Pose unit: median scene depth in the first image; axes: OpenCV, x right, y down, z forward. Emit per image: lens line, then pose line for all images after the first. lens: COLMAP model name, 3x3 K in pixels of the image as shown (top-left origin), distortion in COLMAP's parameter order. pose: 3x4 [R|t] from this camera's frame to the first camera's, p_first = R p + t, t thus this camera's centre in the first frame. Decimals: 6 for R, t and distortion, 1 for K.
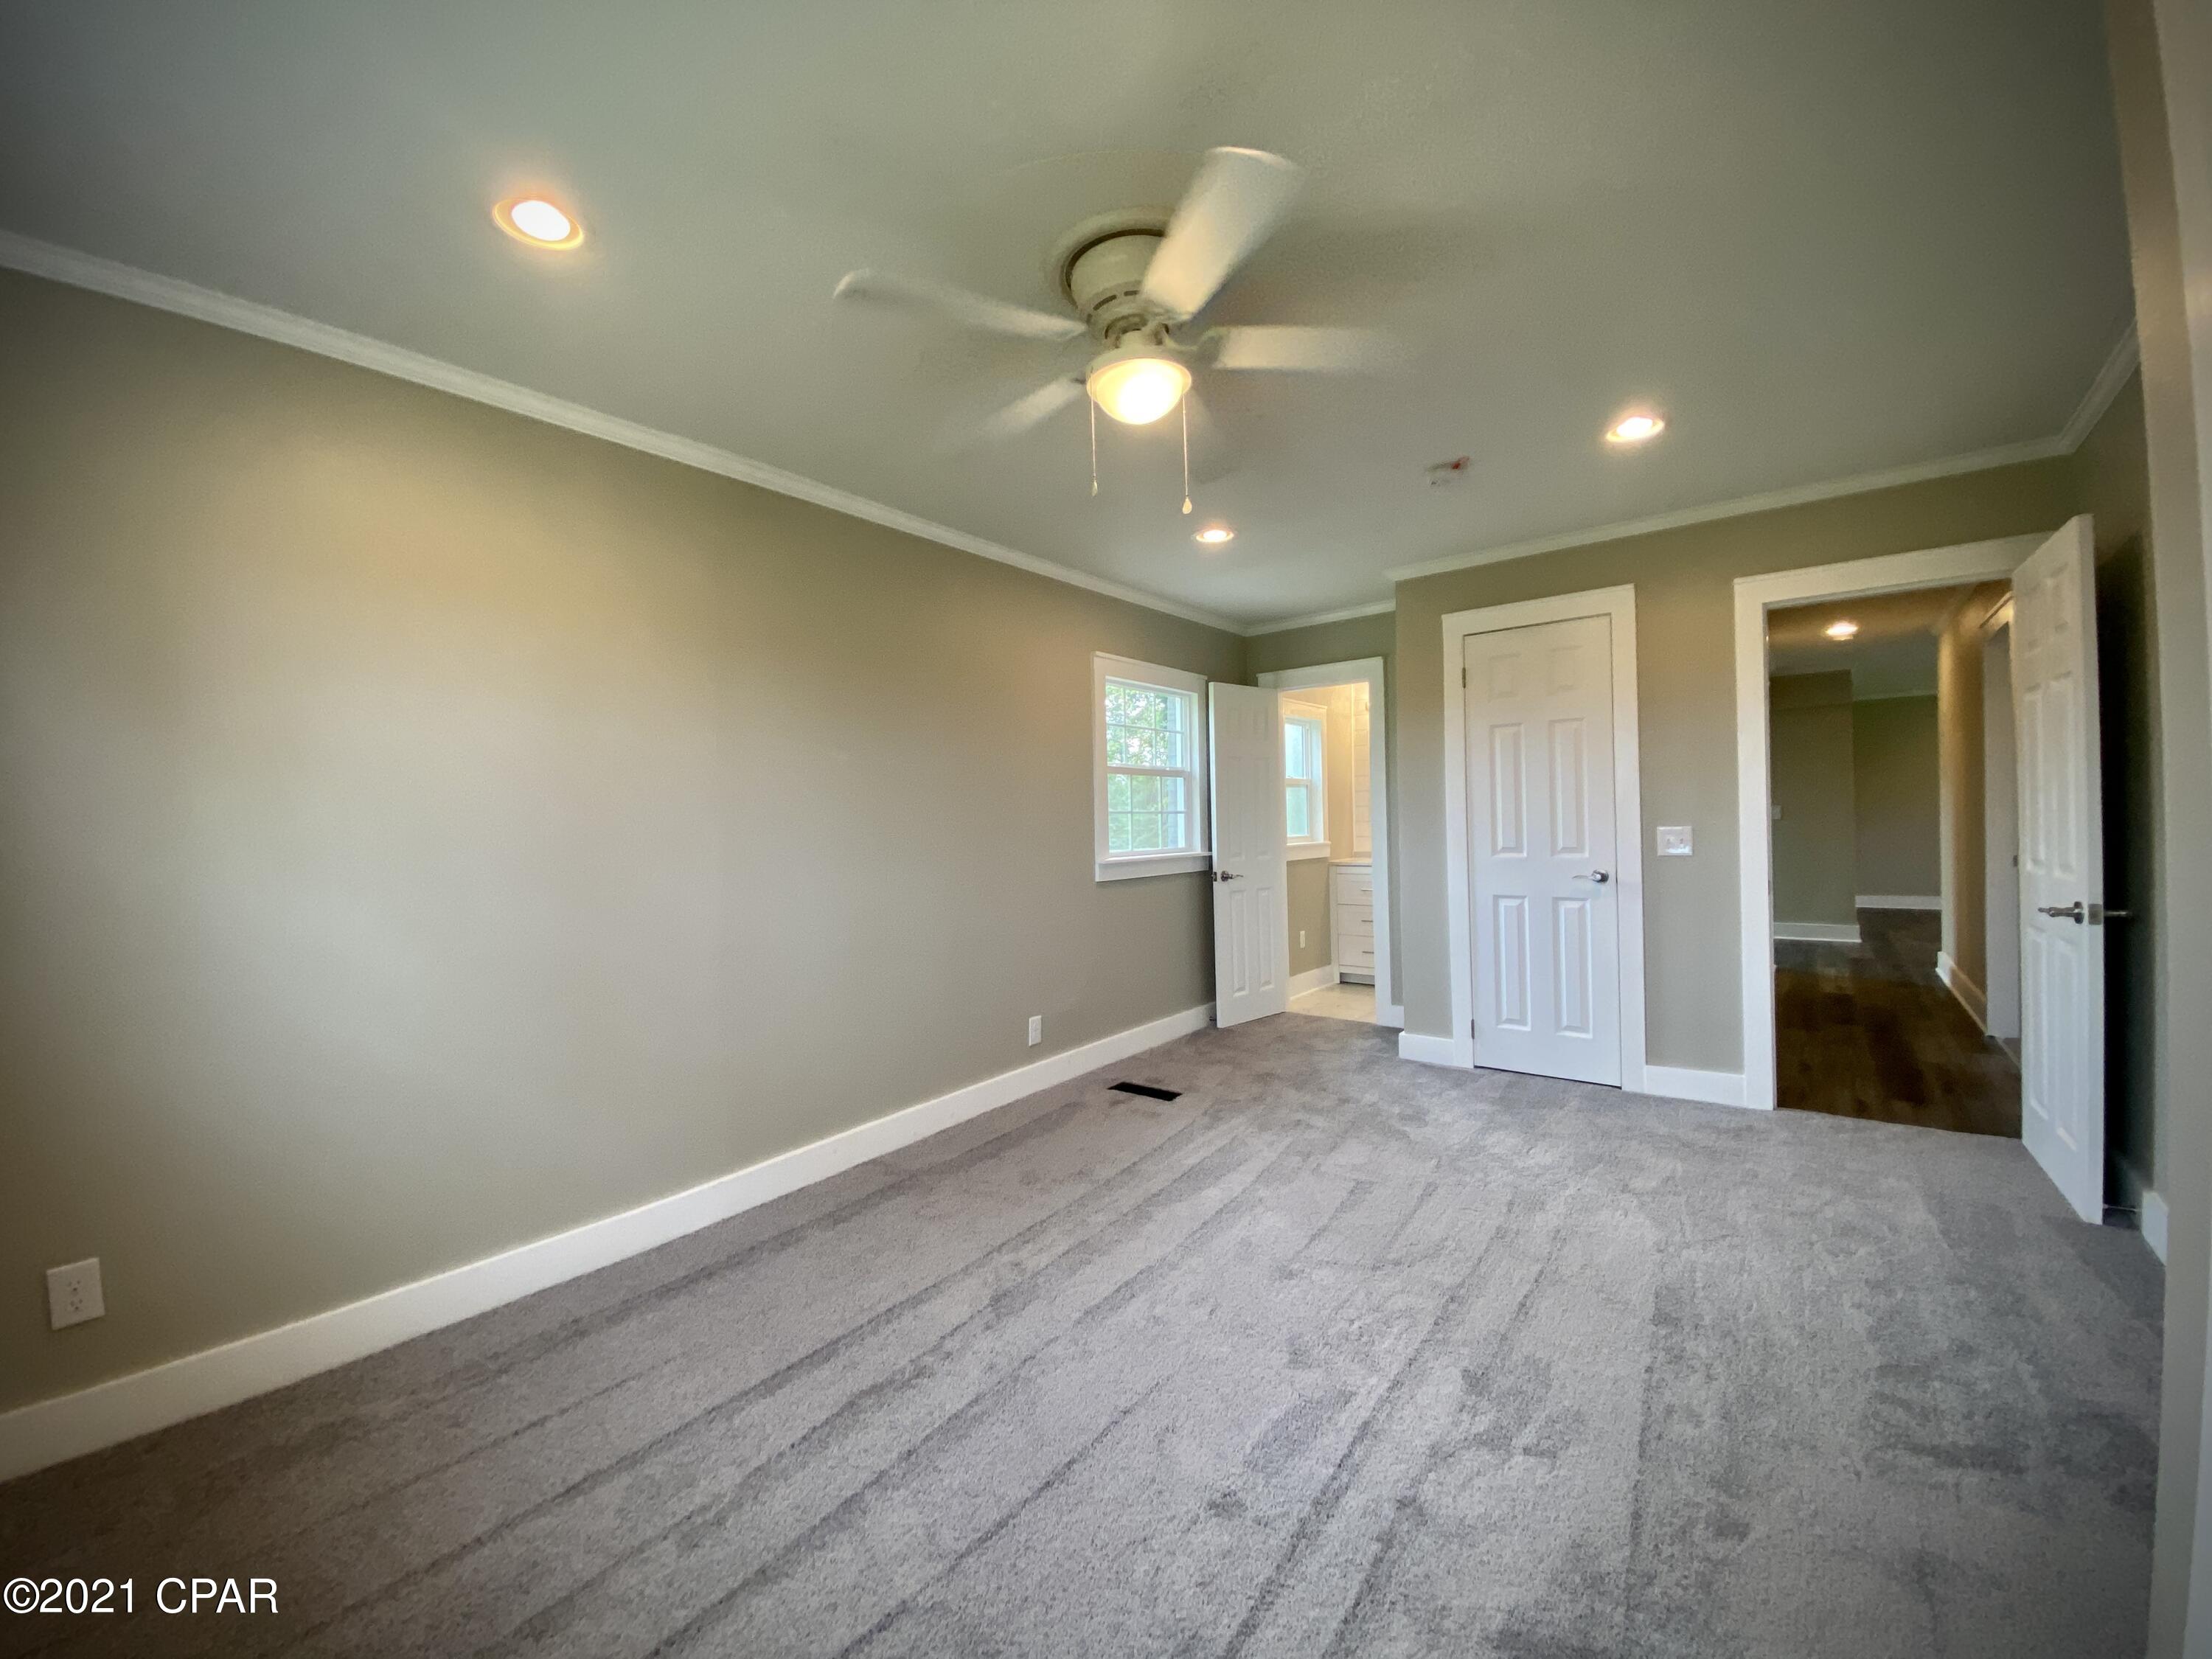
lens RADIAL K [[896.7, 0, 1102.9], [0, 896.7, 821.8], [0, 0, 1]] dist [0.035468, -0.028914]
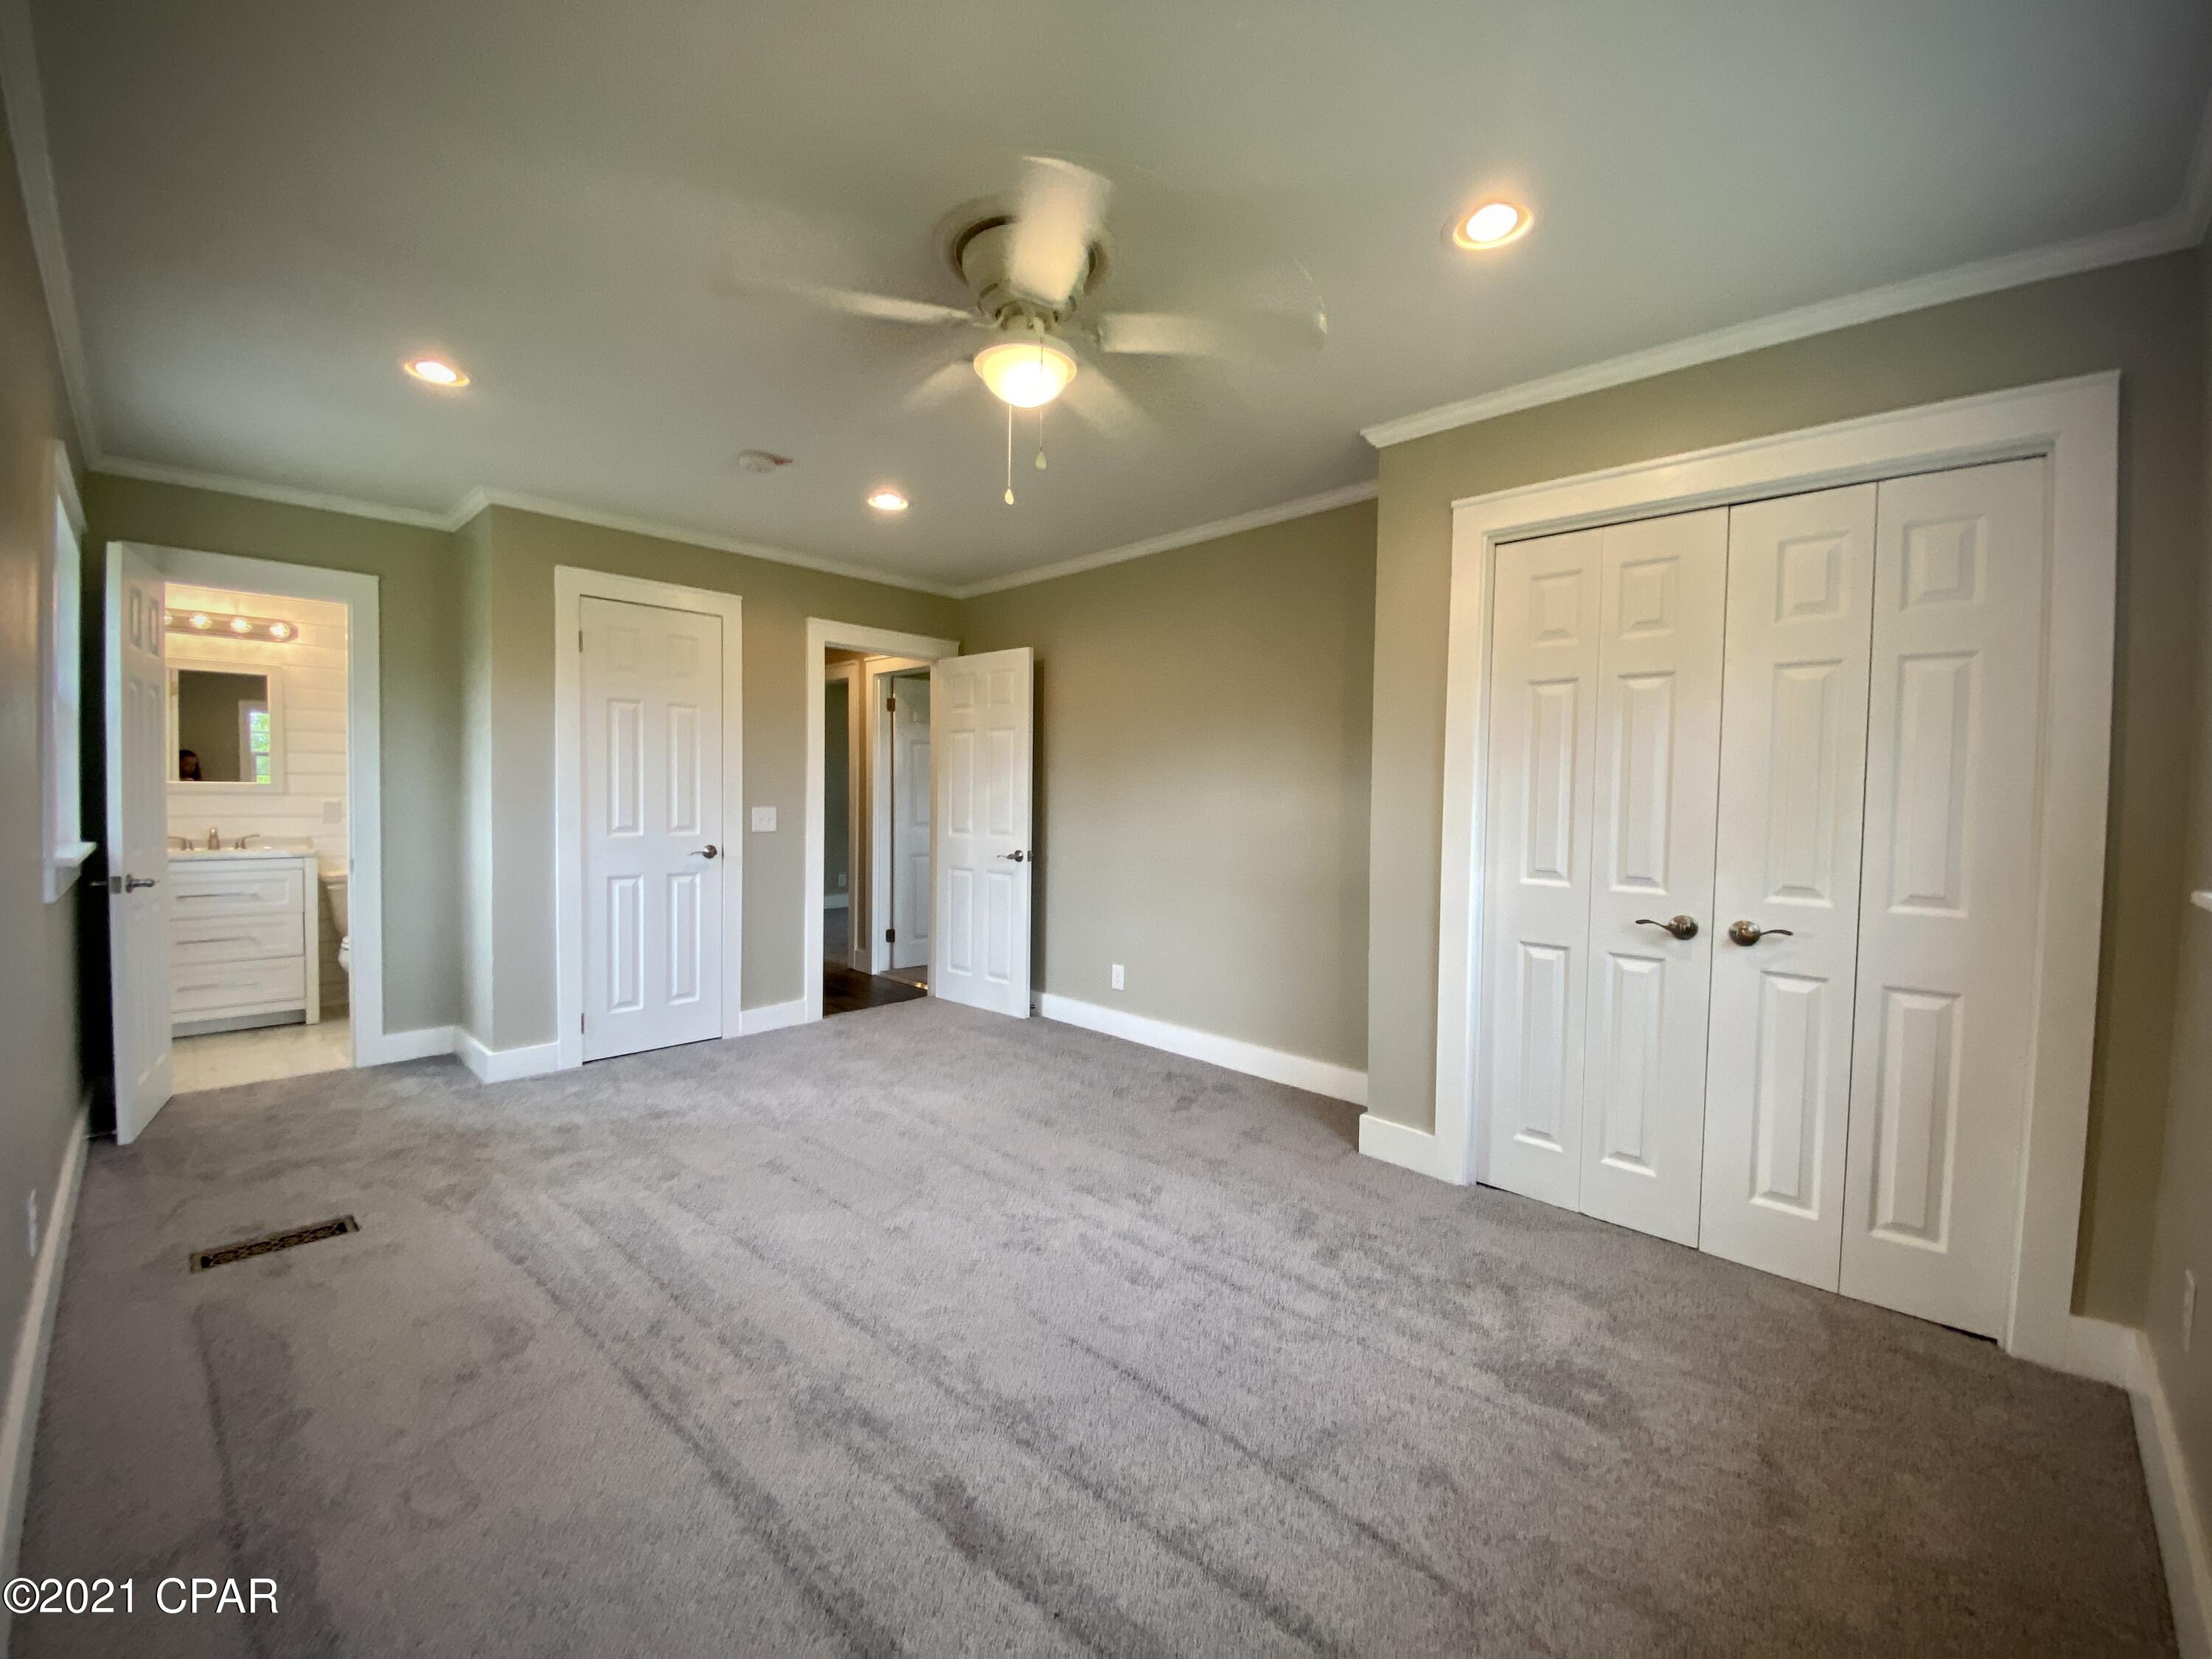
lens RADIAL K [[896.7, 0, 1102.9], [0, 896.7, 821.8], [0, 0, 1]] dist [0.035468, -0.028914]
pose [[0.100825, -0.002459, 0.994901, -0.513651], [-0.015210, 0.999876, 0.004012, 0.012665], [-0.994788, -0.015537, 0.100775, 0.424327]]
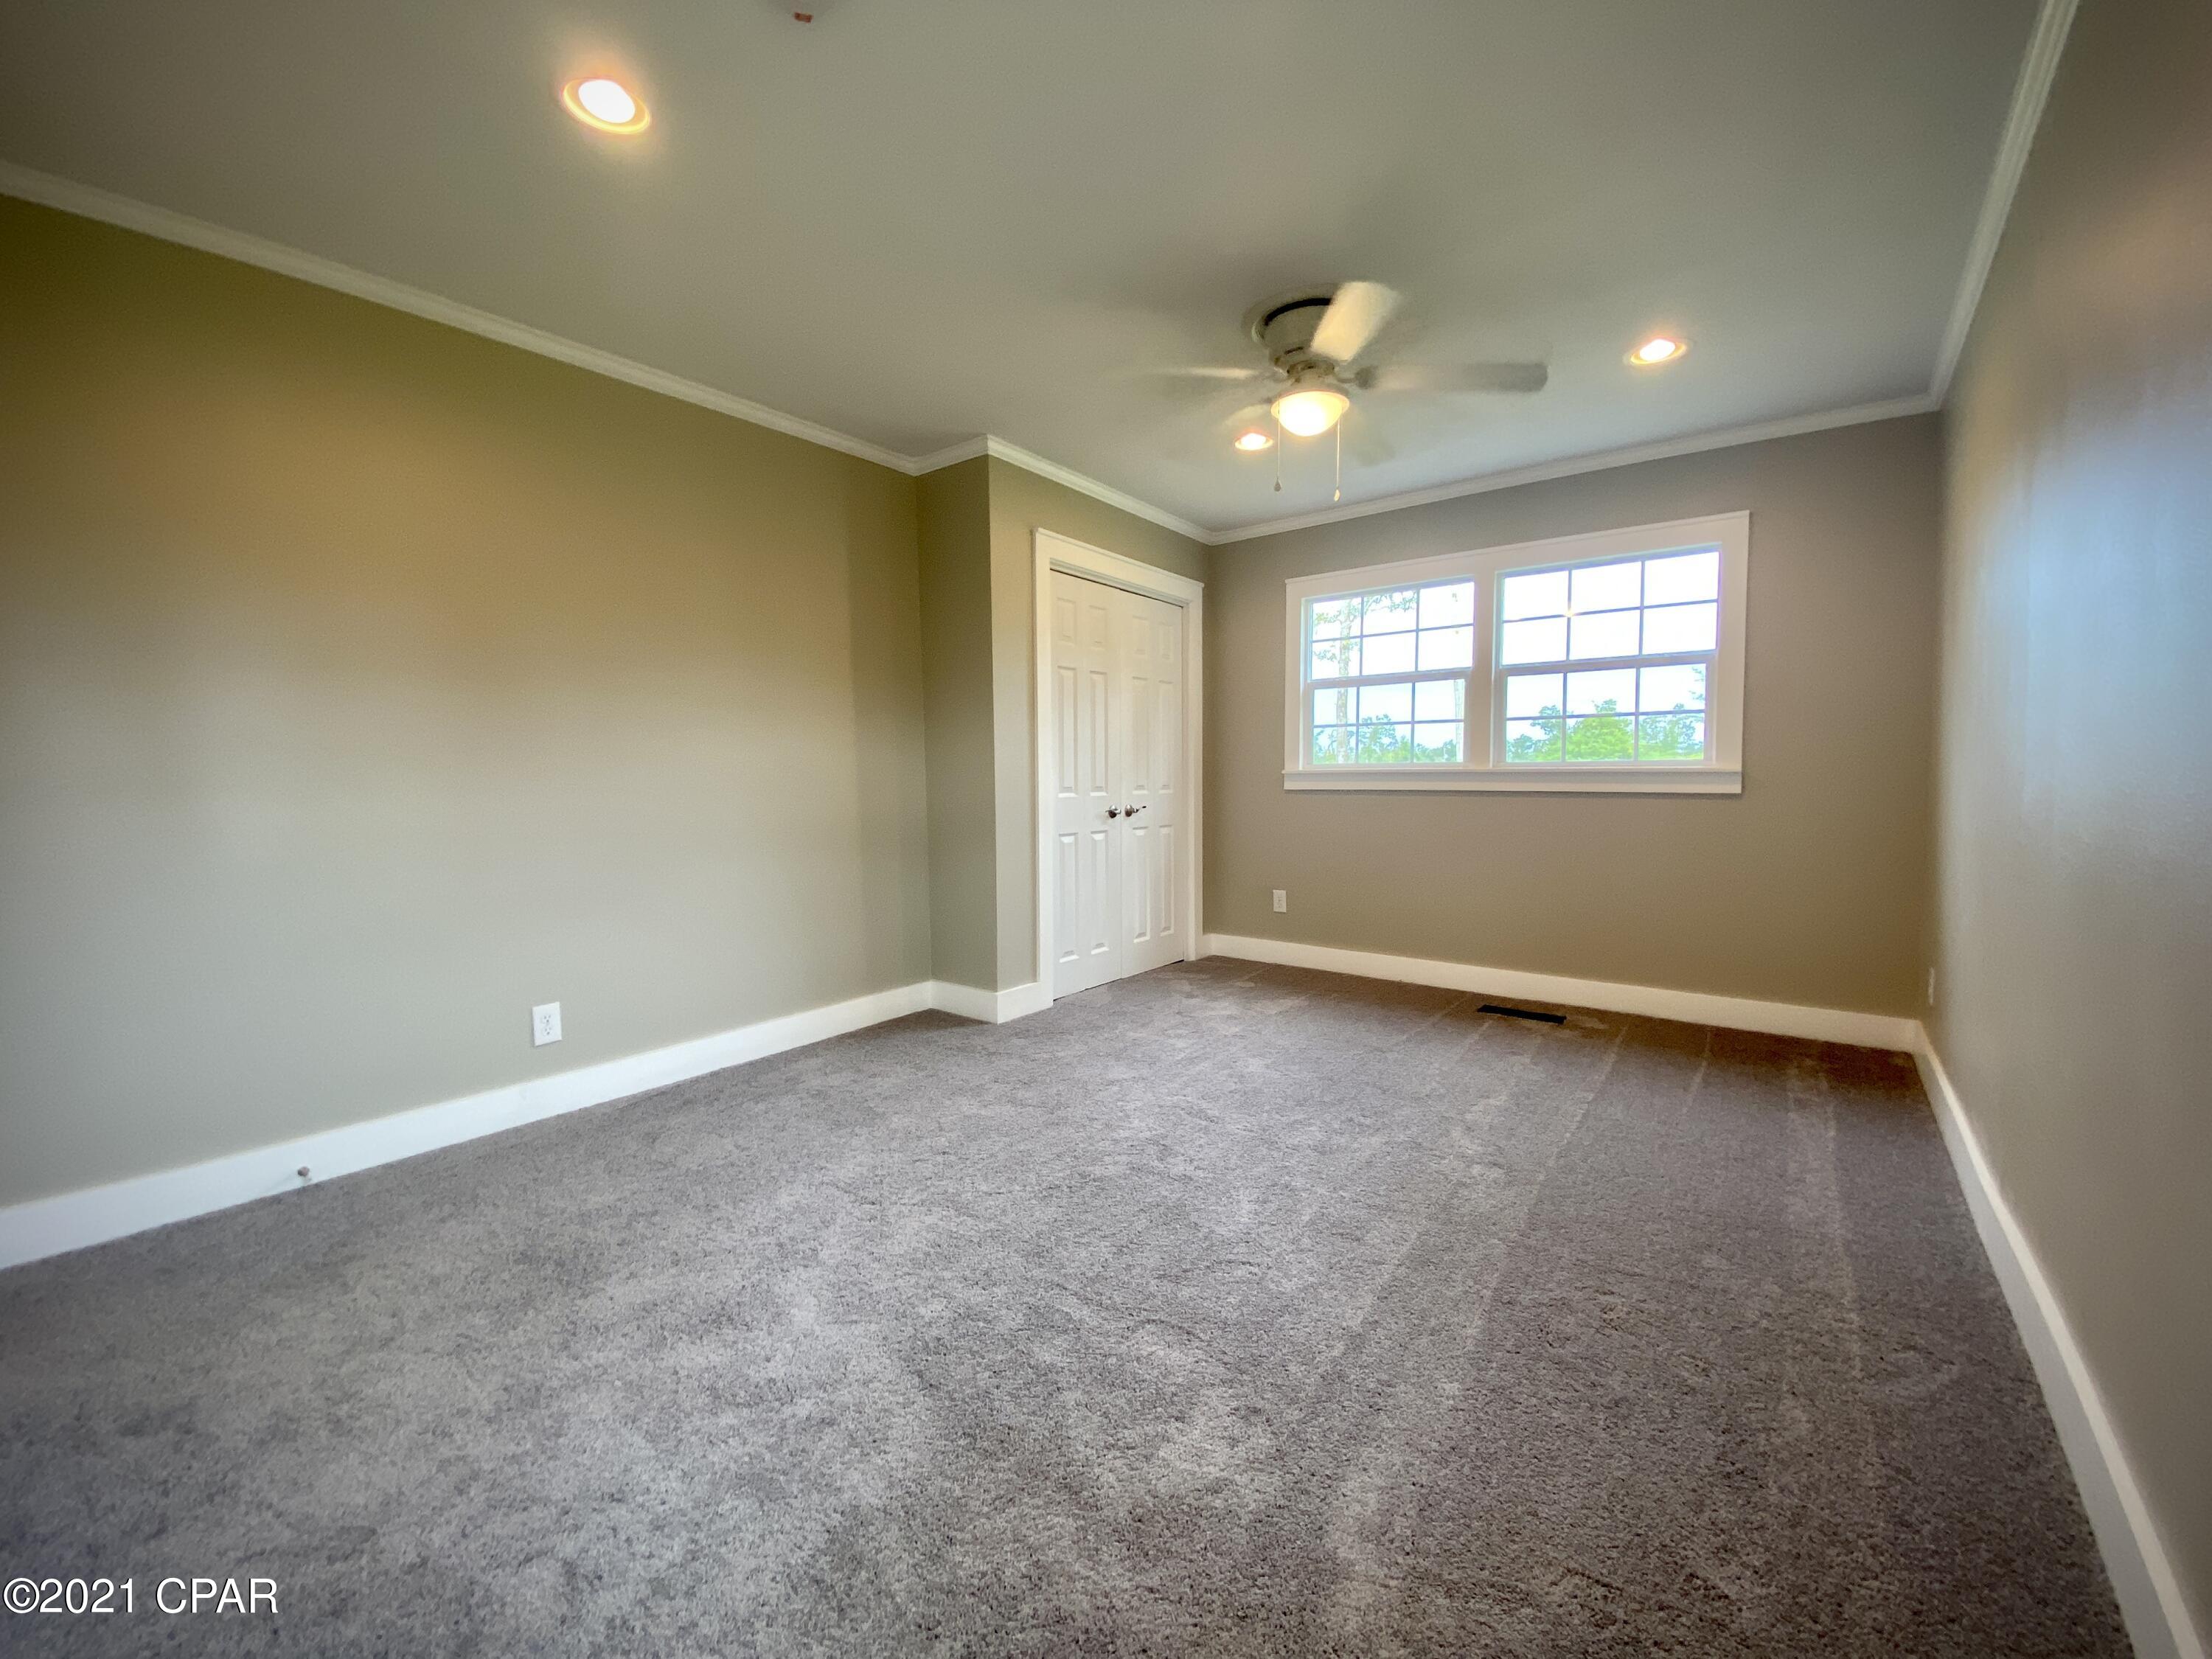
lens RADIAL K [[896.7, 0, 1102.9], [0, 896.7, 821.8], [0, 0, 1]] dist [0.035468, -0.028914]
pose [[-0.999199, 0.029503, -0.027021, 0.211937], [0.027675, 0.997457, 0.065682, 0.018105], [0.028890, 0.064882, -0.997475, 1.264716]]
